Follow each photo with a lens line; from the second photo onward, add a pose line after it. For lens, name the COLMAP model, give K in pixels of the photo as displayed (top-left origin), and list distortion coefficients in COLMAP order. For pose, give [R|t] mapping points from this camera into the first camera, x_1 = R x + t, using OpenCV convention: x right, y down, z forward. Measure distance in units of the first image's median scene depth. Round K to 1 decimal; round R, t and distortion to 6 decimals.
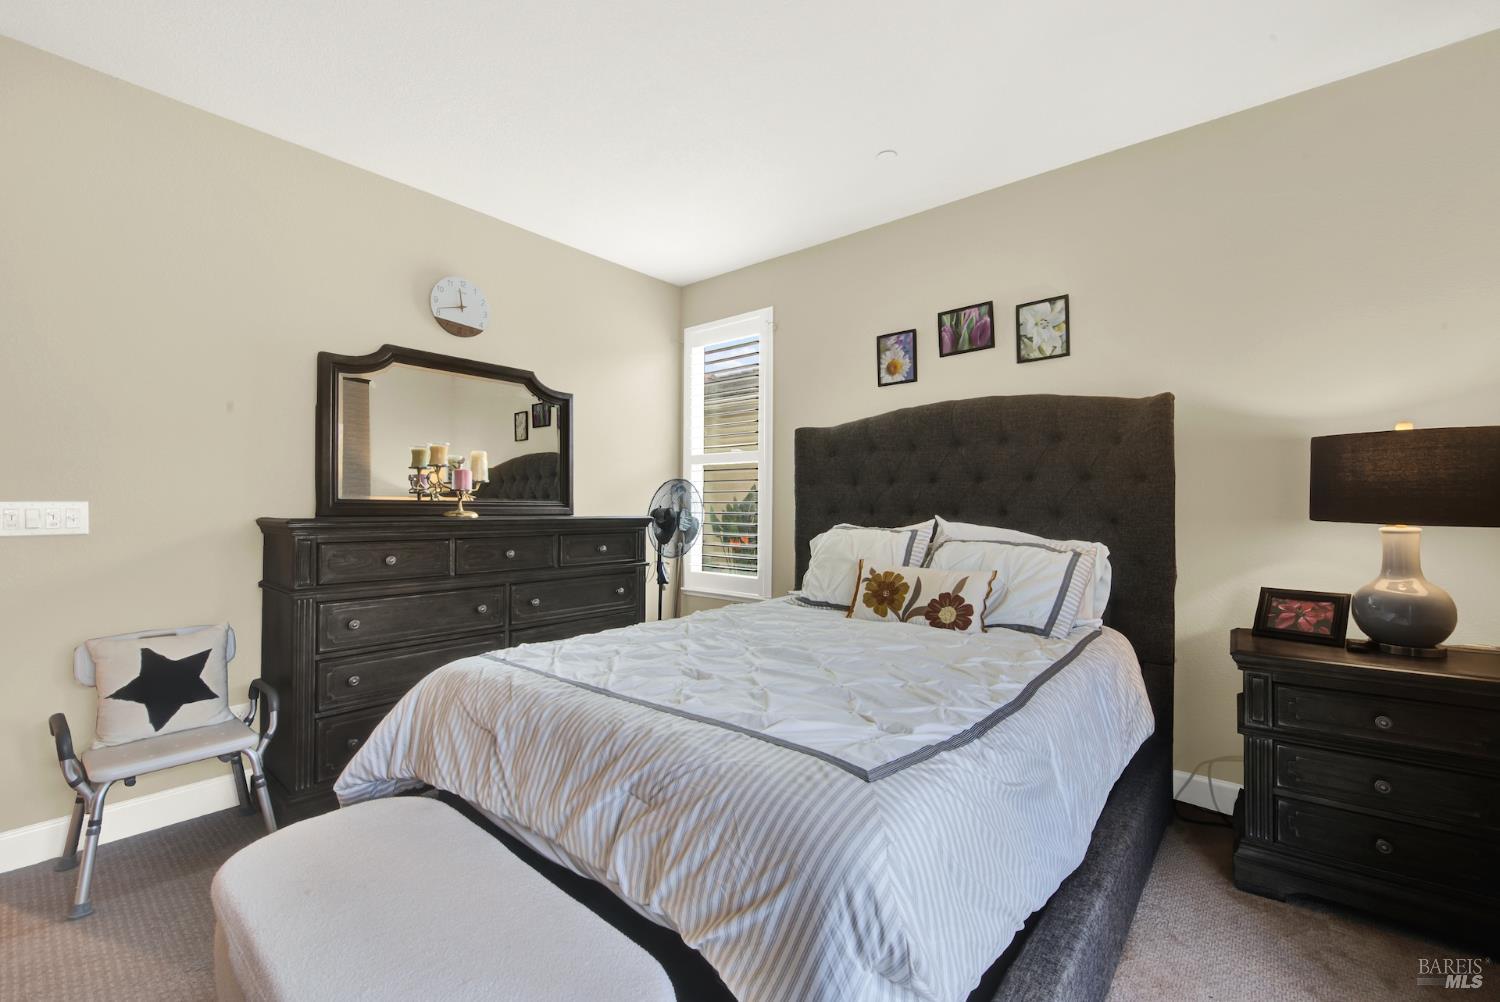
lens RADIAL K [[609.1, 0, 749.8], [0, 609.1, 505.3], [0, 0, 1]] dist [-0.002743, -0.000615]
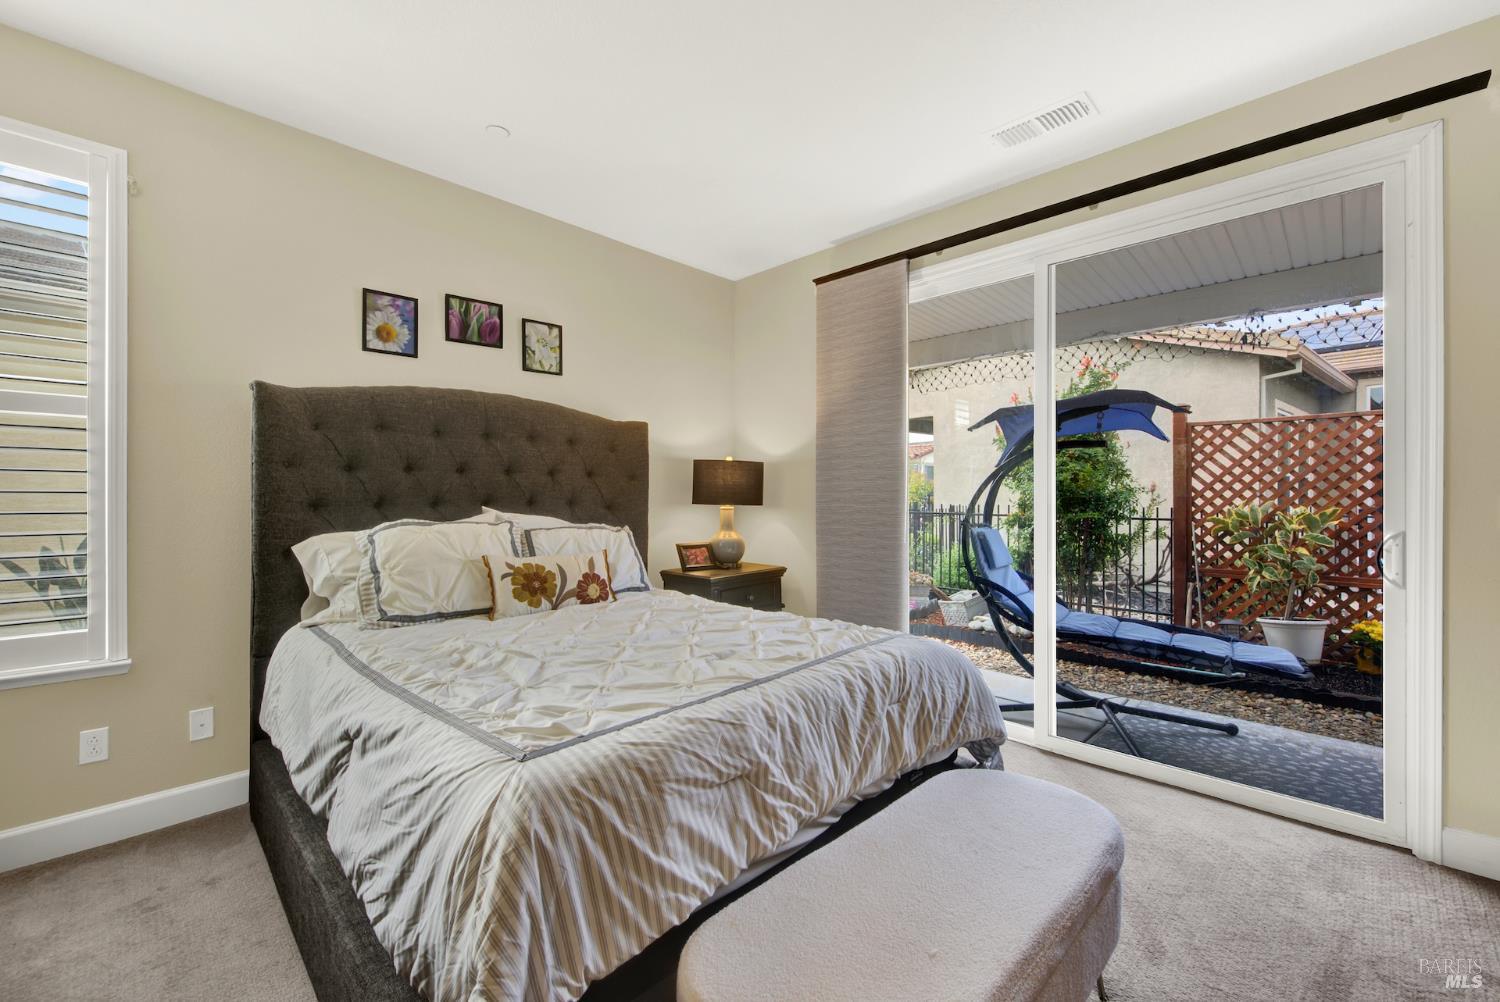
lens RADIAL K [[609.1, 0, 749.8], [0, 609.1, 505.3], [0, 0, 1]] dist [-0.002743, -0.000615]
pose [[0.084271, -0.011699, 0.996374, -0.645636], [0.004623, 0.999925, 0.011350, 0.004818], [-0.996432, 0.003650, 0.084319, 0.491938]]
